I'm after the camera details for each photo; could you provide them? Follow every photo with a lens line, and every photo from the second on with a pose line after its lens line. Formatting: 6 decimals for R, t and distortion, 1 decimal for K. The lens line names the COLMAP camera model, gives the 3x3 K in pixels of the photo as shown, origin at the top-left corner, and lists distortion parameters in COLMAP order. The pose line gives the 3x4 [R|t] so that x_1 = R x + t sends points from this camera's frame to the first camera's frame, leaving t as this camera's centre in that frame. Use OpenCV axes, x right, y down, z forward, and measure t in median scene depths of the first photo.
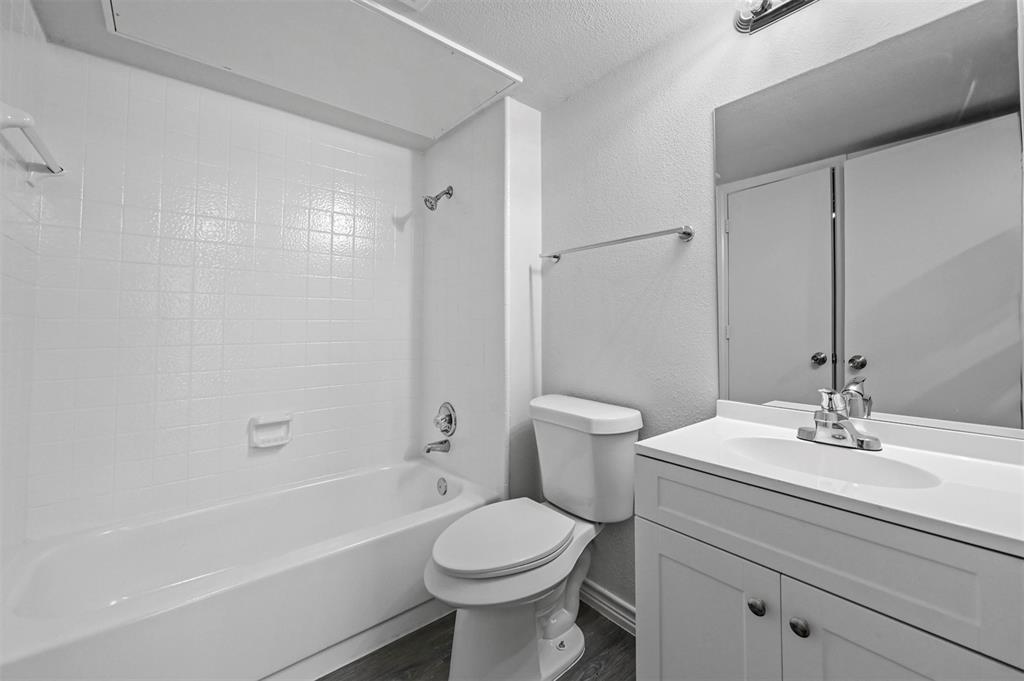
lens RADIAL K [[414.7, 0, 511.6], [0, 414.7, 308.8], [0, 0, 1]] dist [-0.001364, -0.000040]
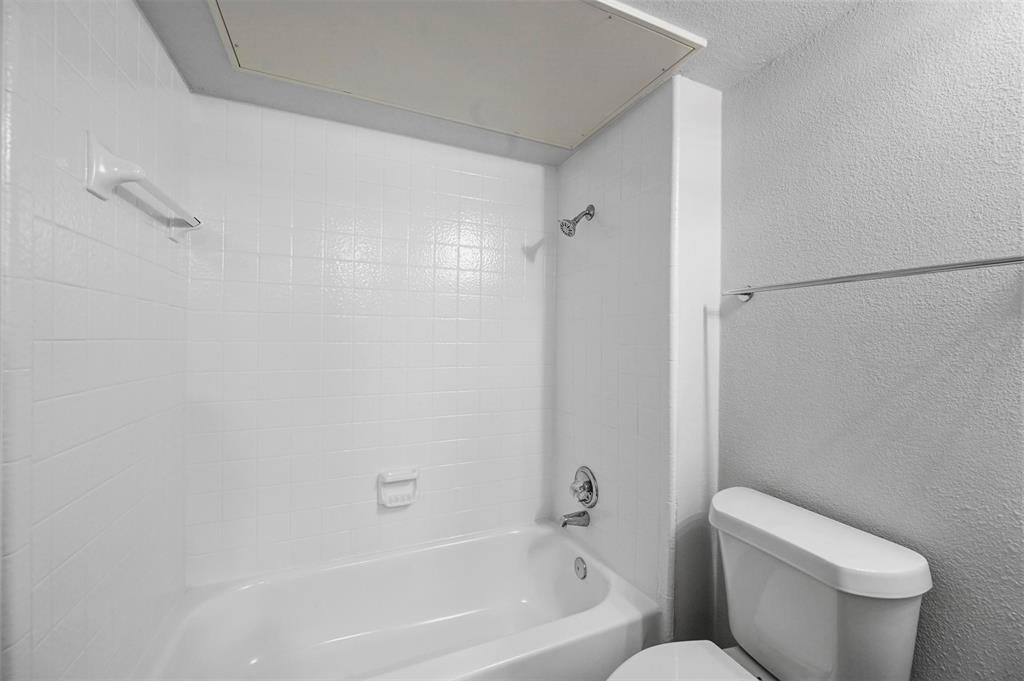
lens RADIAL K [[400.8, 0, 512.0], [0, 400.8, 340.5], [0, 0, 1]] dist [-0.001352, -0.000179]
pose [[0.959403, 0.011657, -0.281797, -0.076100], [0.000459, 0.999080, 0.042888, -0.066677], [0.282037, -0.041276, 0.958515, 0.197929]]
